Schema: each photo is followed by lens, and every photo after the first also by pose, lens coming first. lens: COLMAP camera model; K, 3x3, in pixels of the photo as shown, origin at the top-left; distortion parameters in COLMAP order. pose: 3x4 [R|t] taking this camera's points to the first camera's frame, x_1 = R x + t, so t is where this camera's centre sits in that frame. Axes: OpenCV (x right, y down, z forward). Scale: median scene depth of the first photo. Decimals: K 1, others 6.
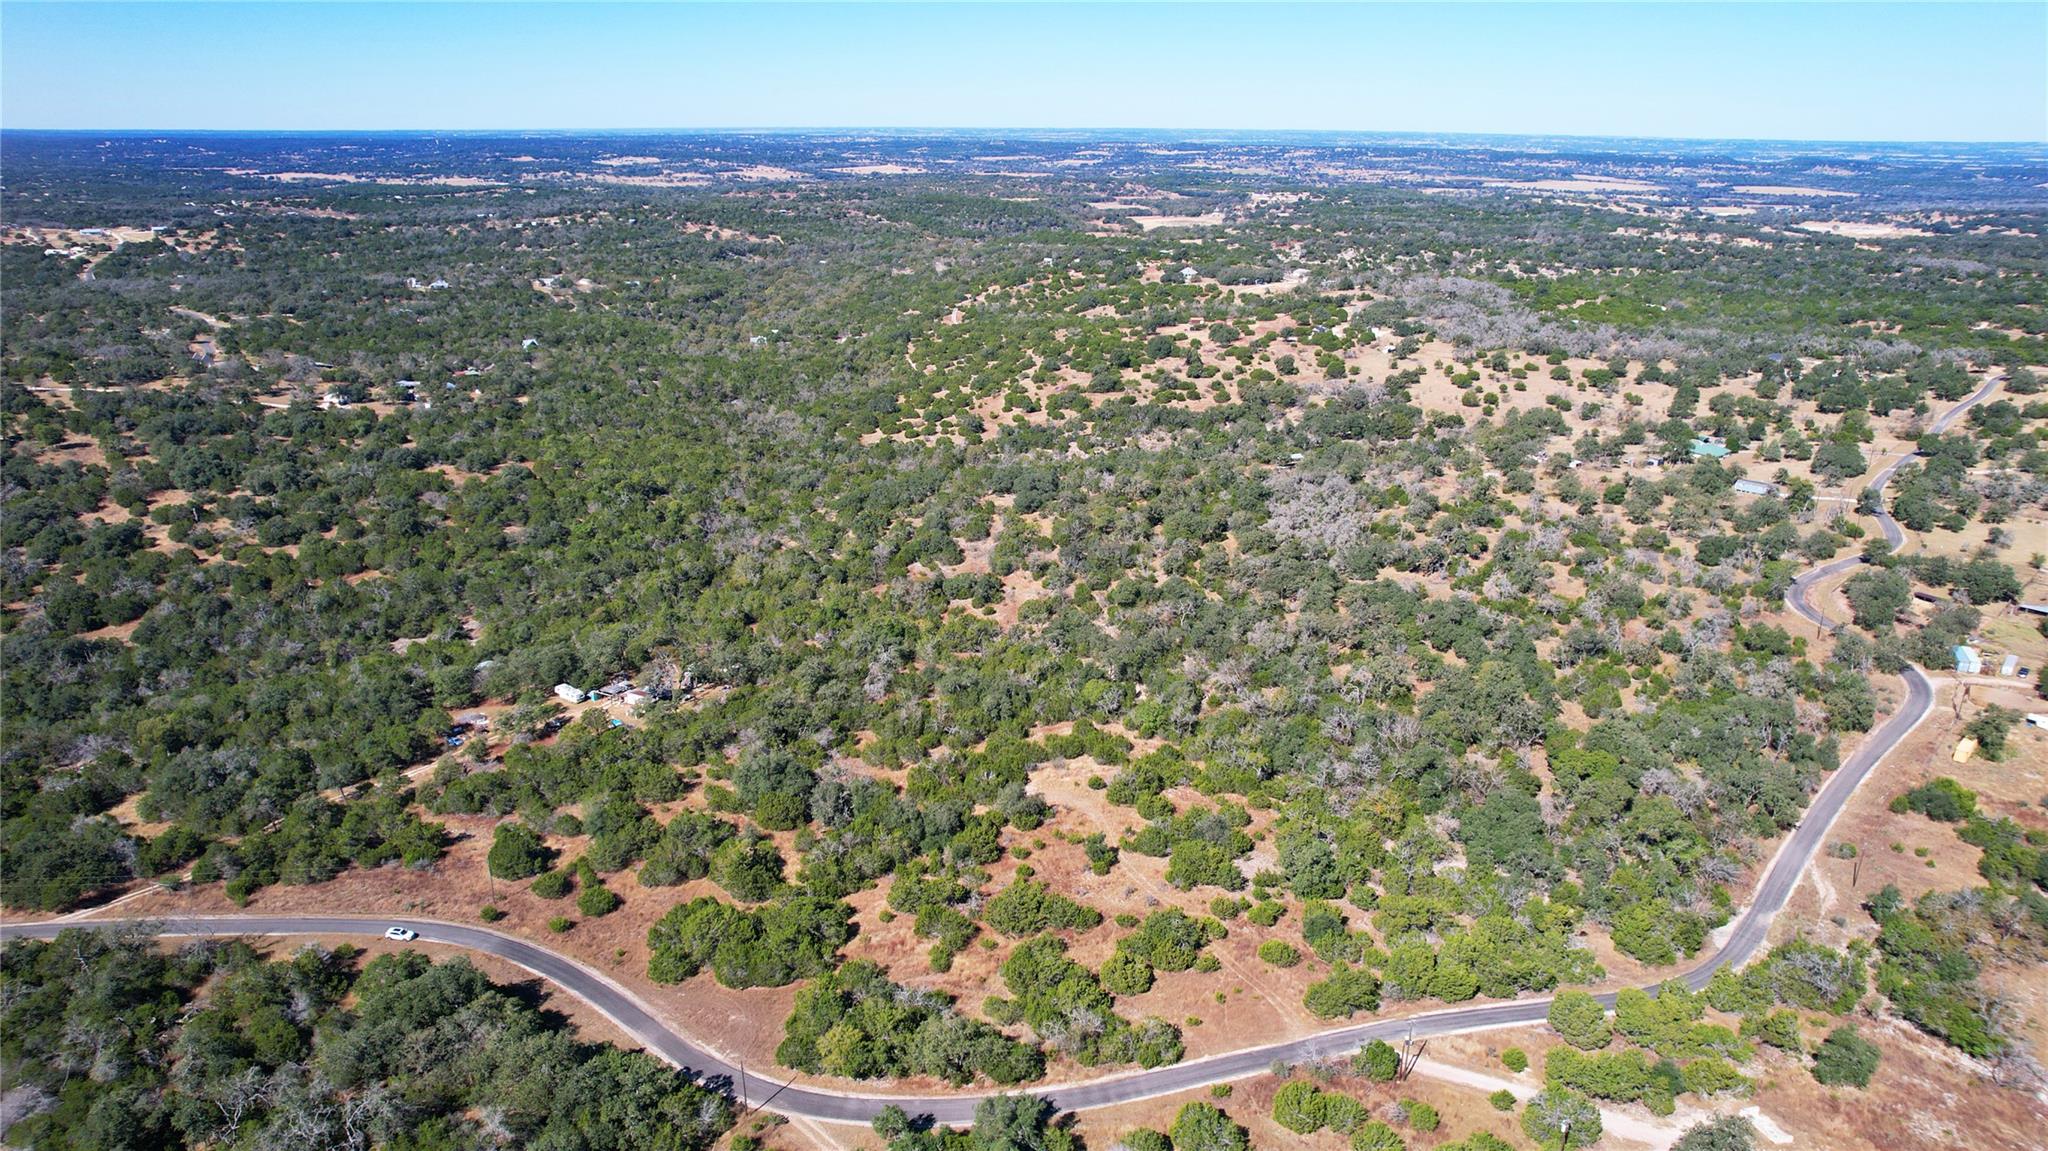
lens RADIAL K [[1303.6, 0, 1024.0], [0, 1303.6, 575.5], [0, 0, 1]] dist [-0.081694, 0.071182]
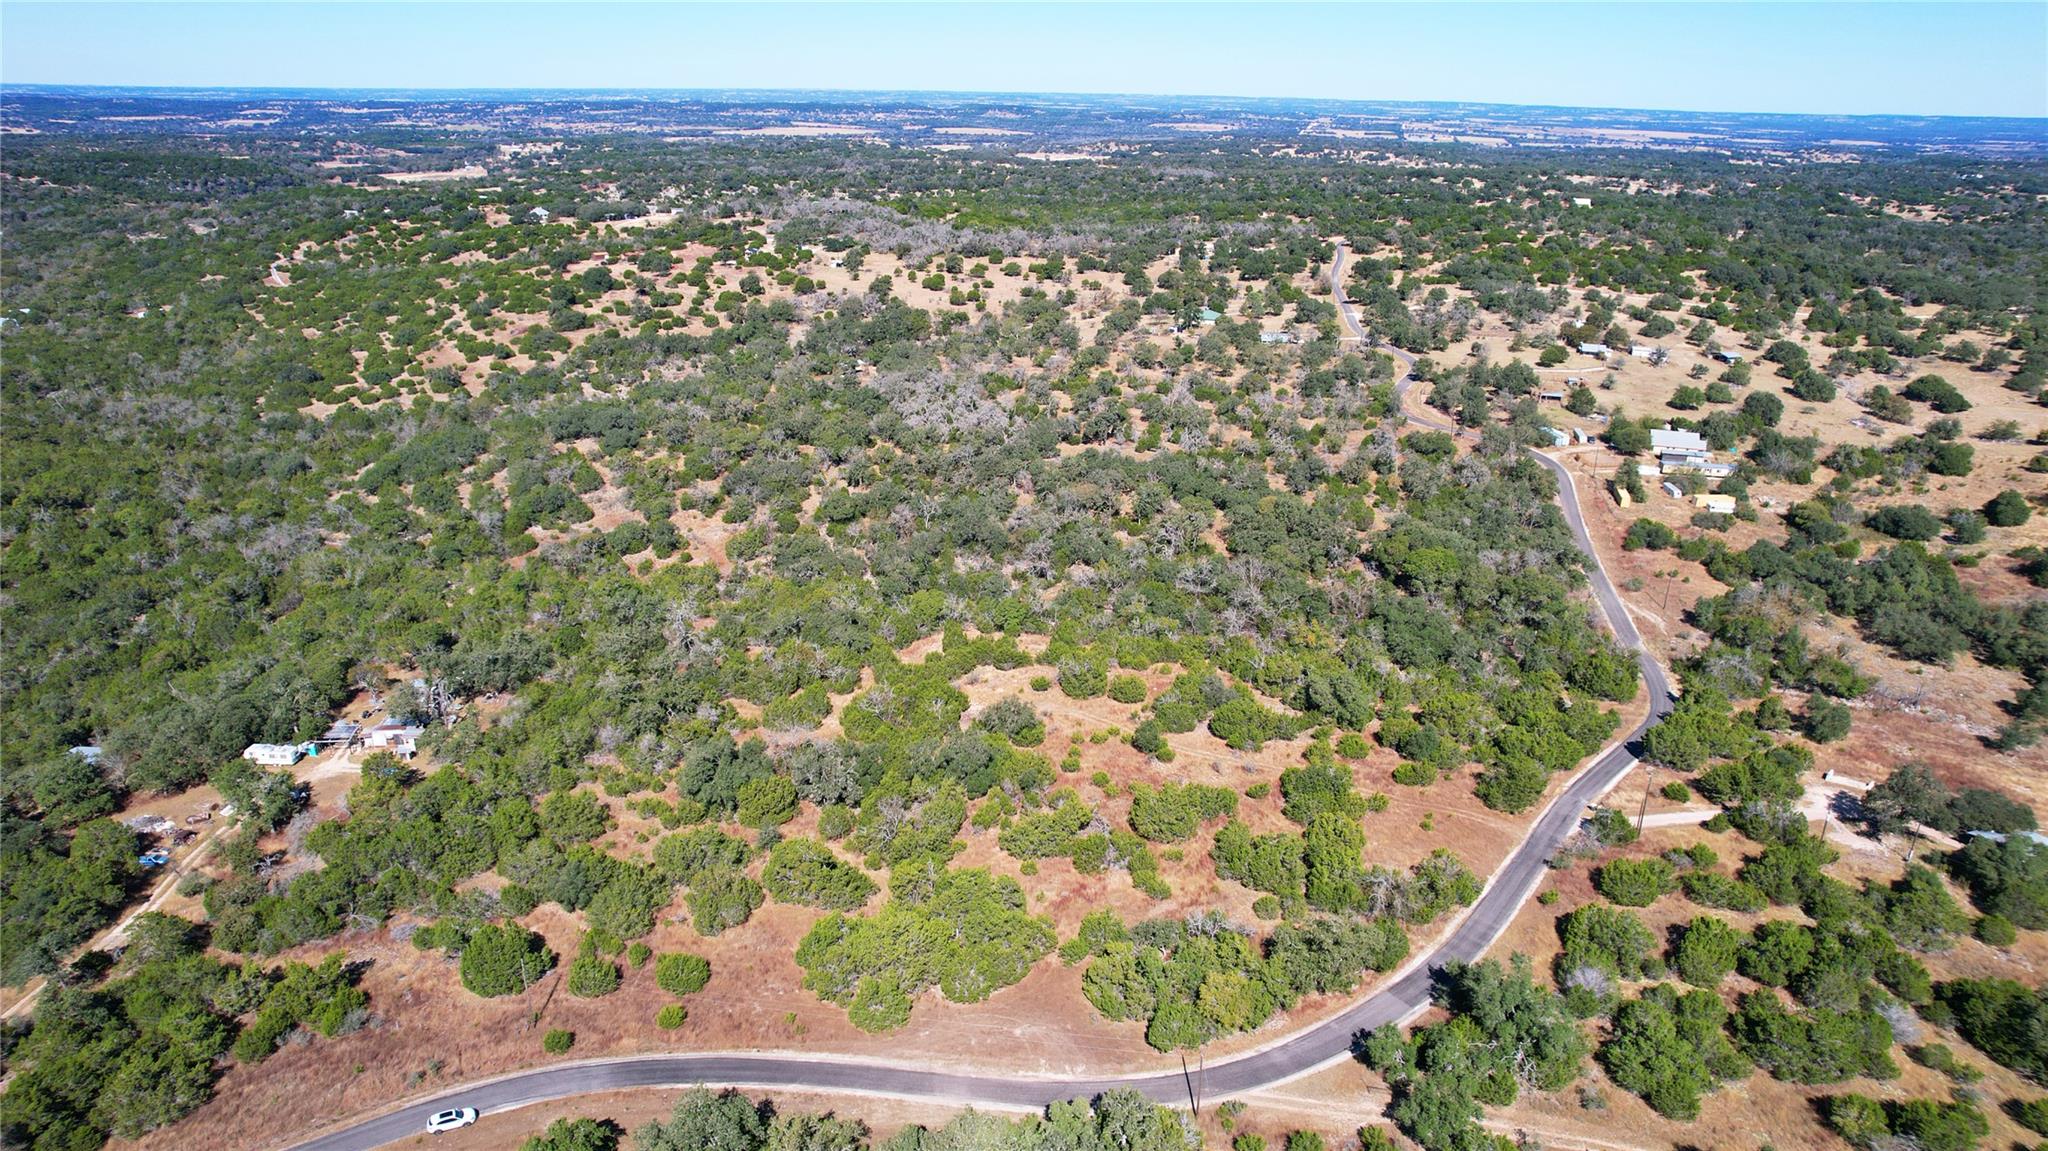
lens RADIAL K [[1303.6, 0, 1024.0], [0, 1303.6, 575.5], [0, 0, 1]] dist [-0.081694, 0.071182]
pose [[0.839268, -0.186108, 0.510875, -0.138535], [0.170538, 0.982285, 0.077678, 0.005620], [-0.516281, 0.021931, 0.856138, 0.085722]]
